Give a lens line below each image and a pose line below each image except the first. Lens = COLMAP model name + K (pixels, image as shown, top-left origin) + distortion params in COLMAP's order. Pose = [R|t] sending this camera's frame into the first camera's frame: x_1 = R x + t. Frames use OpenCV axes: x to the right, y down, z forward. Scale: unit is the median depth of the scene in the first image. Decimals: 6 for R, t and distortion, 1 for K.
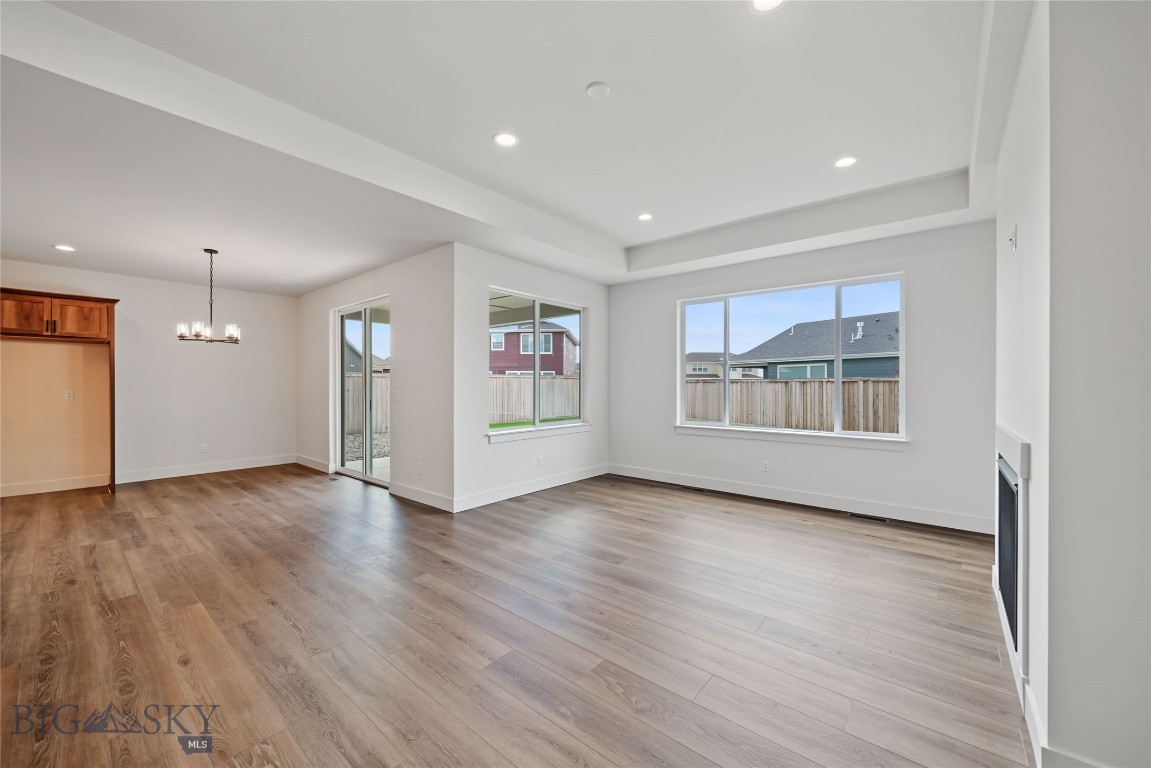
lens RADIAL K [[441.6, 0, 573.9], [0, 441.6, 387.2], [0, 0, 1]] dist [-0.010685, 0.000076]
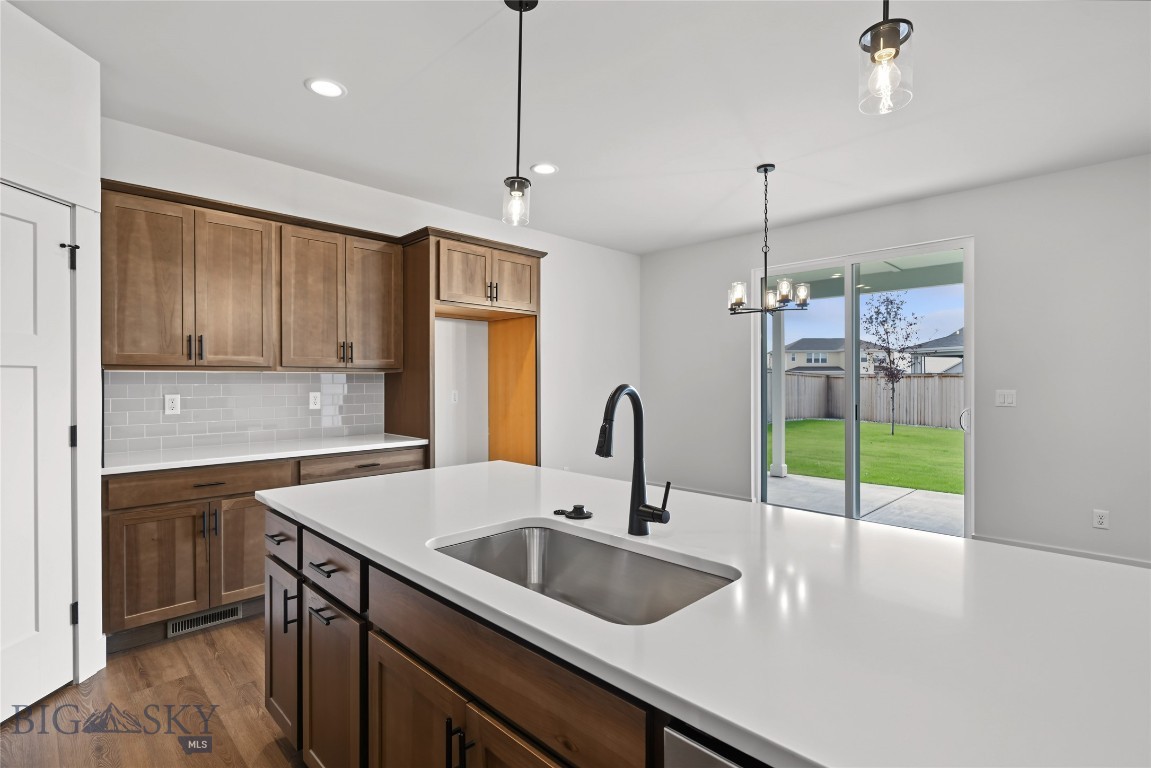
lens RADIAL K [[555.6, 0, 584.9], [0, 555.6, 382.5], [0, 0, 1]] dist [-0.000257, -0.000464]
pose [[0.997328, -0.002954, -0.072994, -0.890700], [0.002767, 0.999993, -0.002650, -0.002920], [0.073002, 0.002441, 0.997329, 0.165346]]
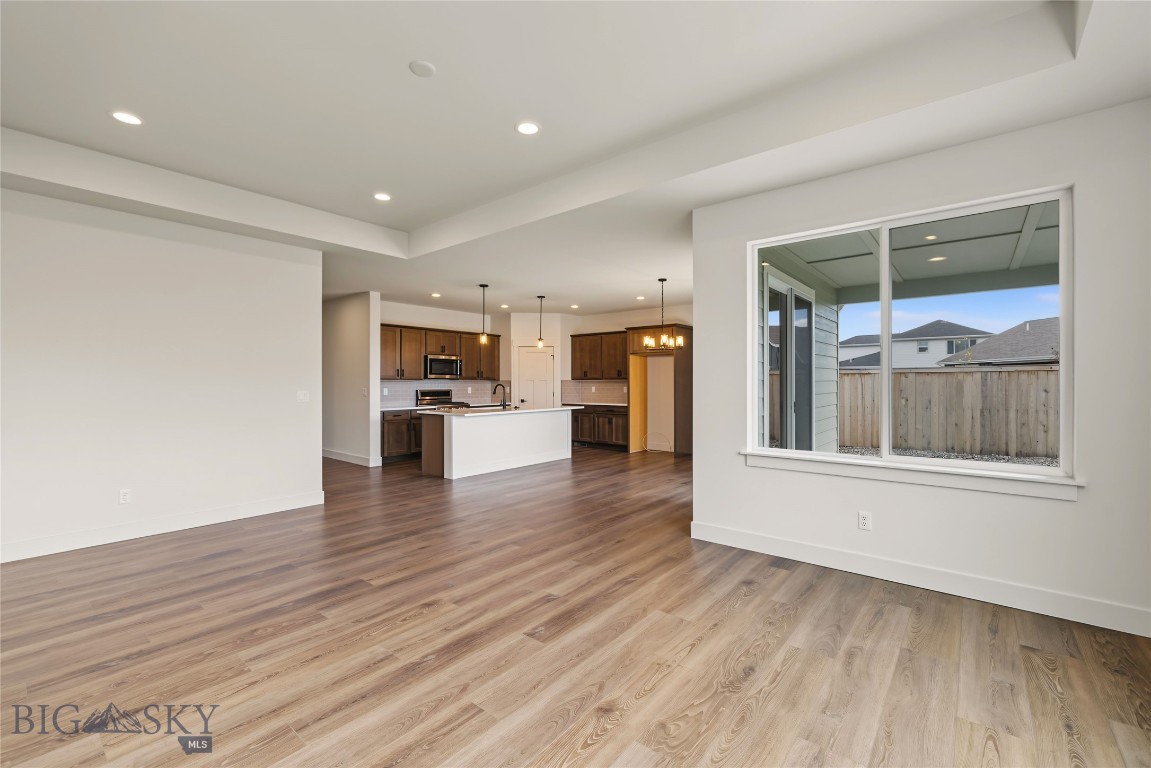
lens RADIAL K [[485.3, 0, 573.0], [0, 485.3, 377.3], [0, 0, 1]] dist [-0.003772, -0.000484]
pose [[0.002533, -0.013659, -0.999903, 0.533042], [-0.003778, 0.999899, -0.013669, -0.003007], [0.999990, 0.003812, 0.002481, 0.641552]]
